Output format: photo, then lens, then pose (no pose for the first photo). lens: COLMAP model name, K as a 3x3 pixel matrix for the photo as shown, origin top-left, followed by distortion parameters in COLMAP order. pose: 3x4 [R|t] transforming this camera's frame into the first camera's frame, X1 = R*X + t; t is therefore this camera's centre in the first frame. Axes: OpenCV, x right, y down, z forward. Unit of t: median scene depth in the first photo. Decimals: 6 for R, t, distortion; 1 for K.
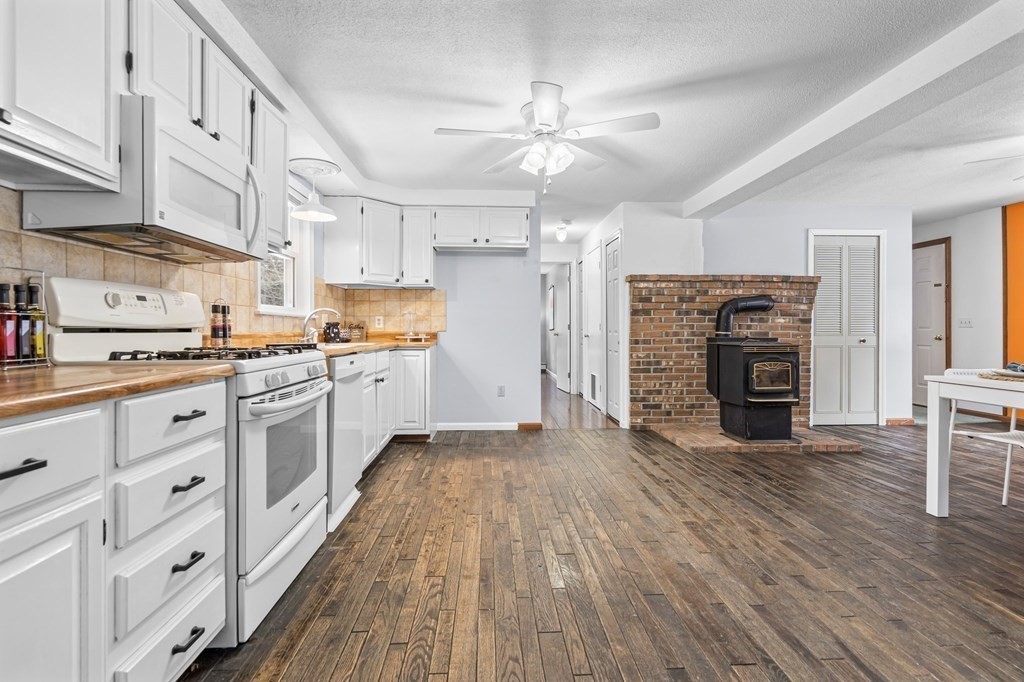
lens RADIAL K [[471.9, 0, 514.1], [0, 471.9, 320.4], [0, 0, 1]] dist [-0.000306, 0.000782]
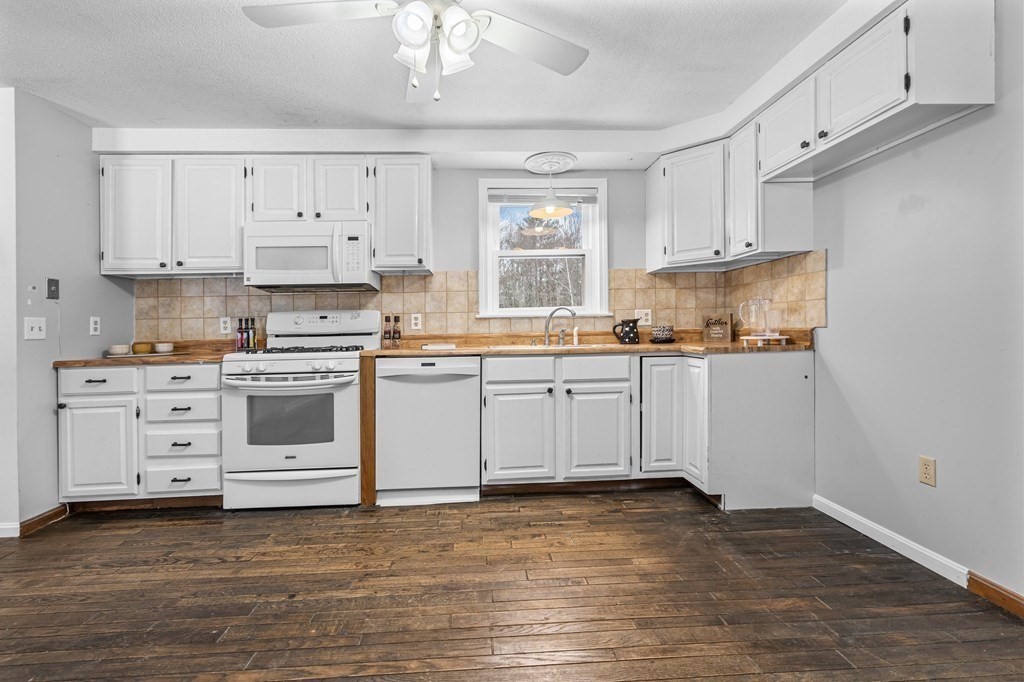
lens RADIAL K [[471.9, 0, 514.1], [0, 471.9, 320.4], [0, 0, 1]] dist [-0.000306, 0.000782]
pose [[0.005319, -0.018198, -0.999820, 0.437812], [0.041538, 0.998975, -0.017962, 0.011817], [0.999123, -0.041435, 0.006069, 0.737104]]
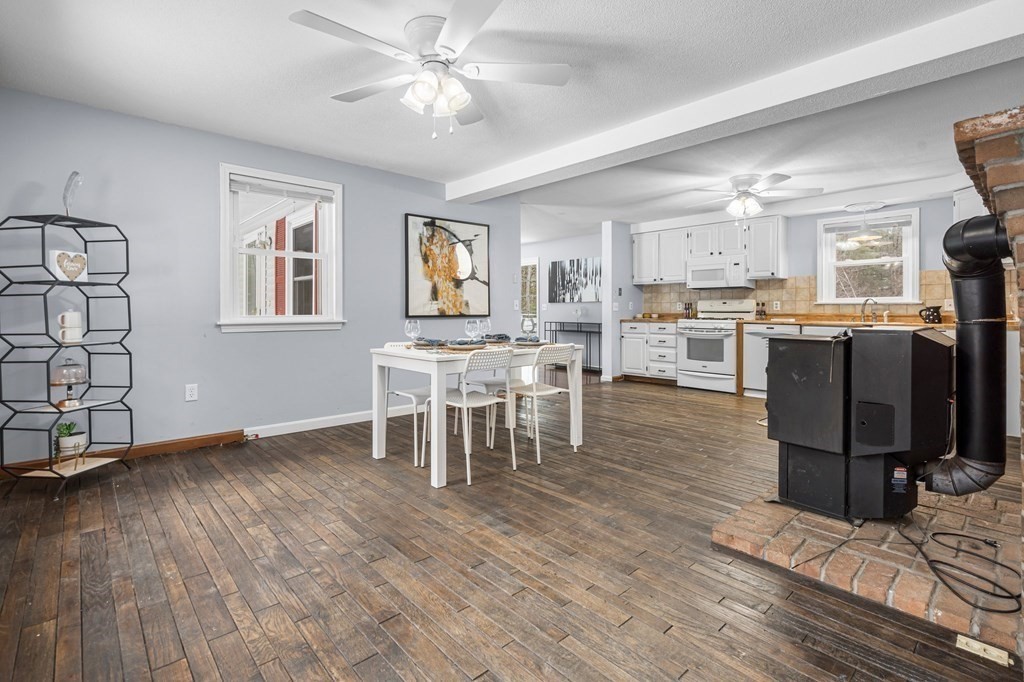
lens RADIAL K [[481.8, 0, 508.9], [0, 481.8, 303.8], [0, 0, 1]] dist [0.000435, 0.000243]
pose [[-0.781172, -0.011036, -0.624219, 1.167089], [0.010362, 0.999477, -0.030638, 0.022808], [0.624230, -0.030401, -0.780649, 1.204360]]
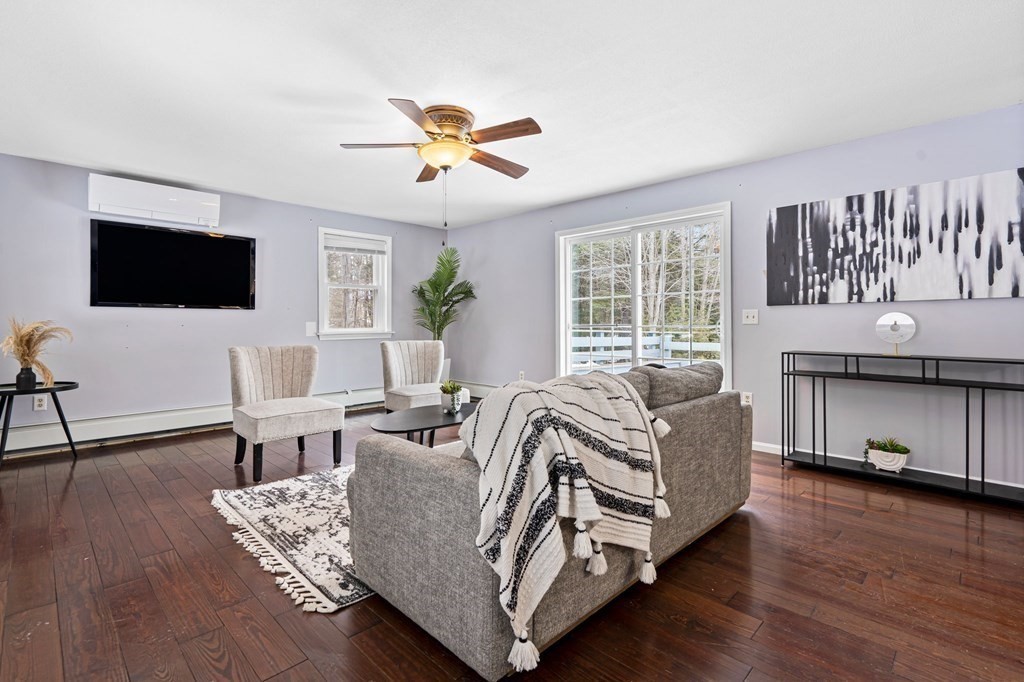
lens RADIAL K [[480.1, 0, 503.8], [0, 480.1, 320.3], [0, 0, 1]] dist [0.000388, 0.000296]
pose [[-0.749612, -0.005850, -0.661851, 0.661628], [0.013396, 0.999622, -0.024007, -0.002564], [0.661741, -0.026862, -0.749251, -0.009083]]
